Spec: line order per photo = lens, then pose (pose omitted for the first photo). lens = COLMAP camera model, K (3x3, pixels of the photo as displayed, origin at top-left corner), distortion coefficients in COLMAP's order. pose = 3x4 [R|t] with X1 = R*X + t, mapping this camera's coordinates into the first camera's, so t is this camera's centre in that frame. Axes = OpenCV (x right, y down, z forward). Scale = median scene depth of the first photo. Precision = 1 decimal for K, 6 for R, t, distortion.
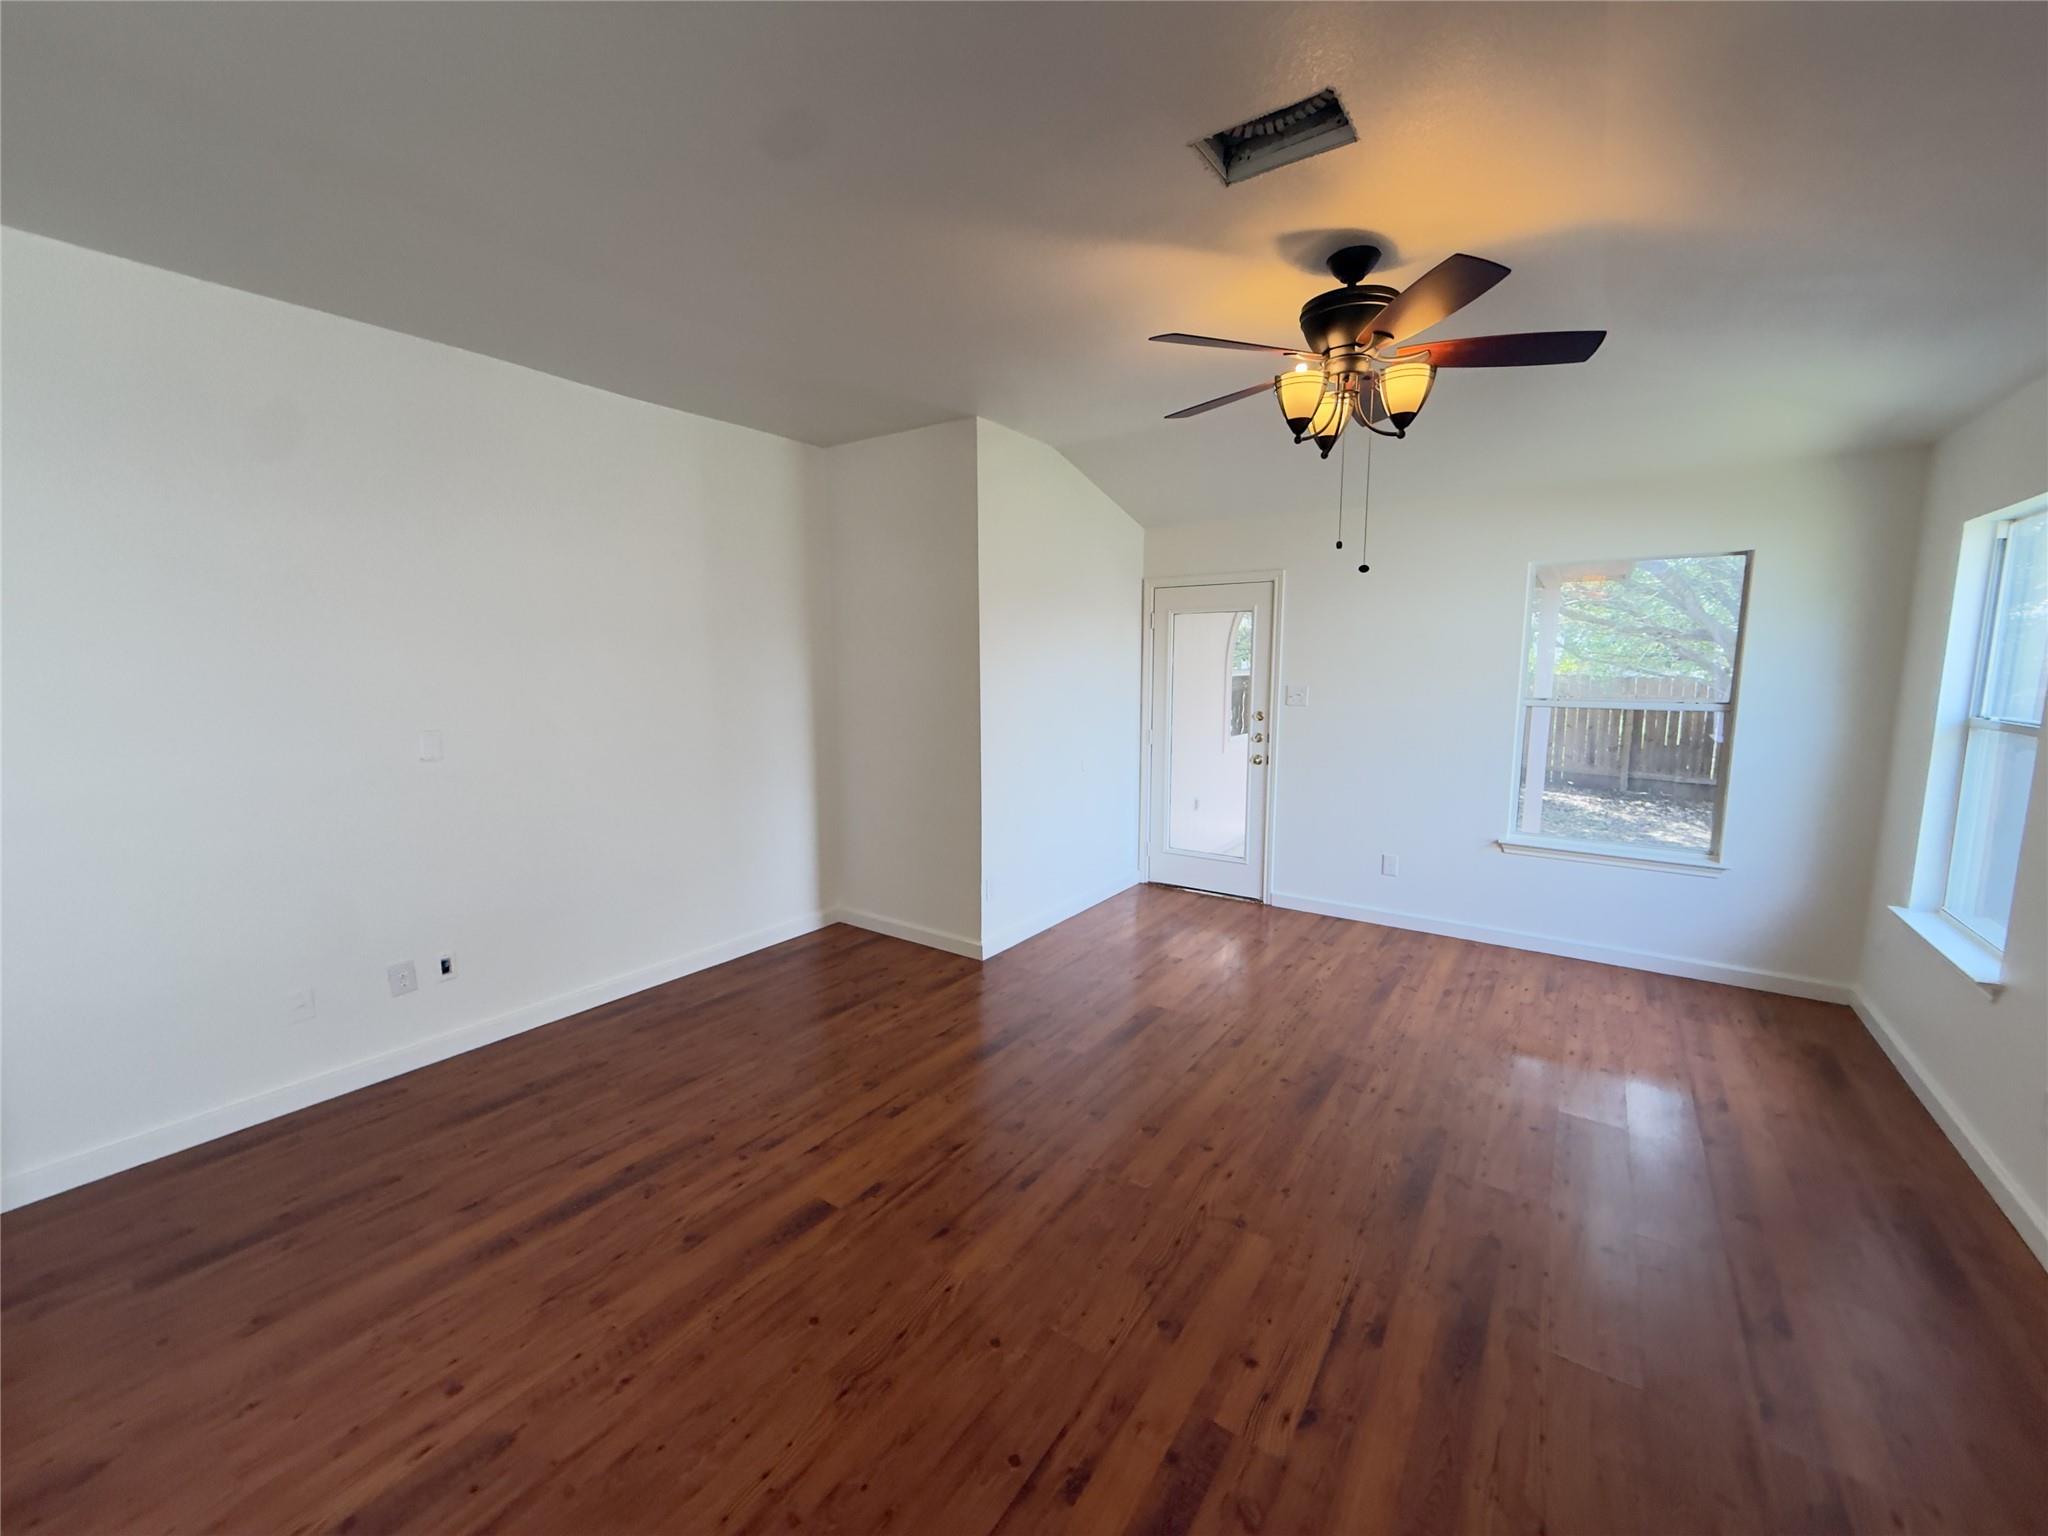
lens RADIAL K [[813.1, 0, 1015.2], [0, 813.1, 776.2], [0, 0, 1]] dist [0.000969, 0.000152]
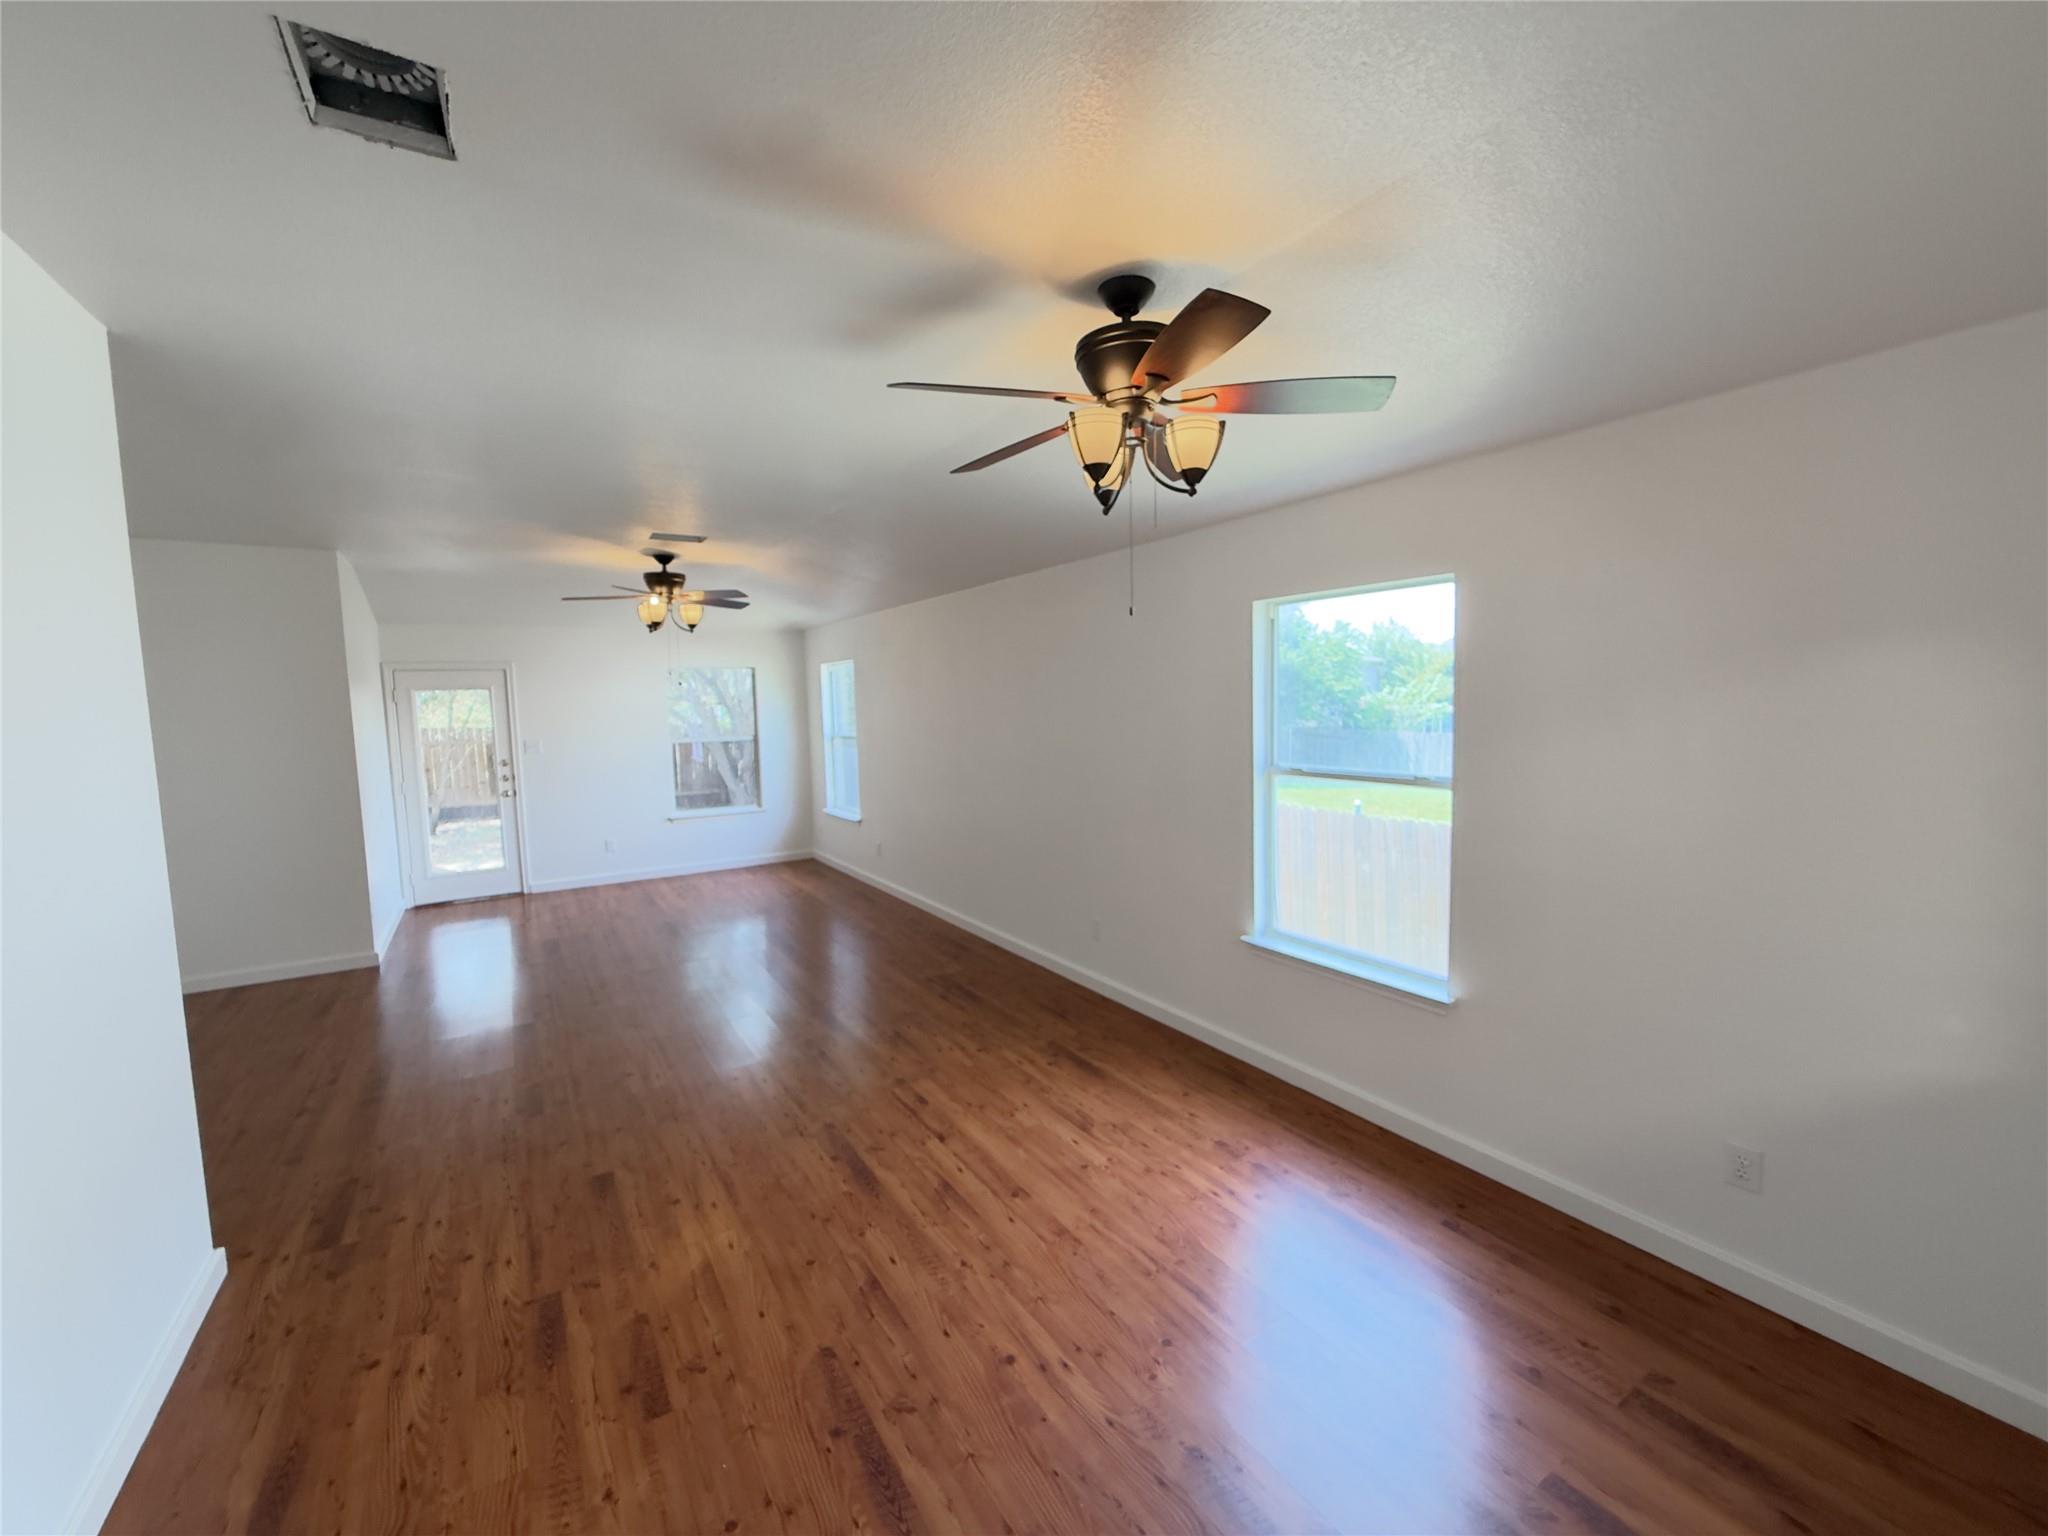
lens RADIAL K [[813.1, 0, 1022.7], [0, 813.1, 770.3], [0, 0, 1]] dist [0.000969, 0.000152]
pose [[0.375963, -0.091465, 0.922110, -0.675619], [0.156702, 0.987060, 0.034017, 0.032767], [-0.913289, 0.131708, 0.385431, -0.378061]]
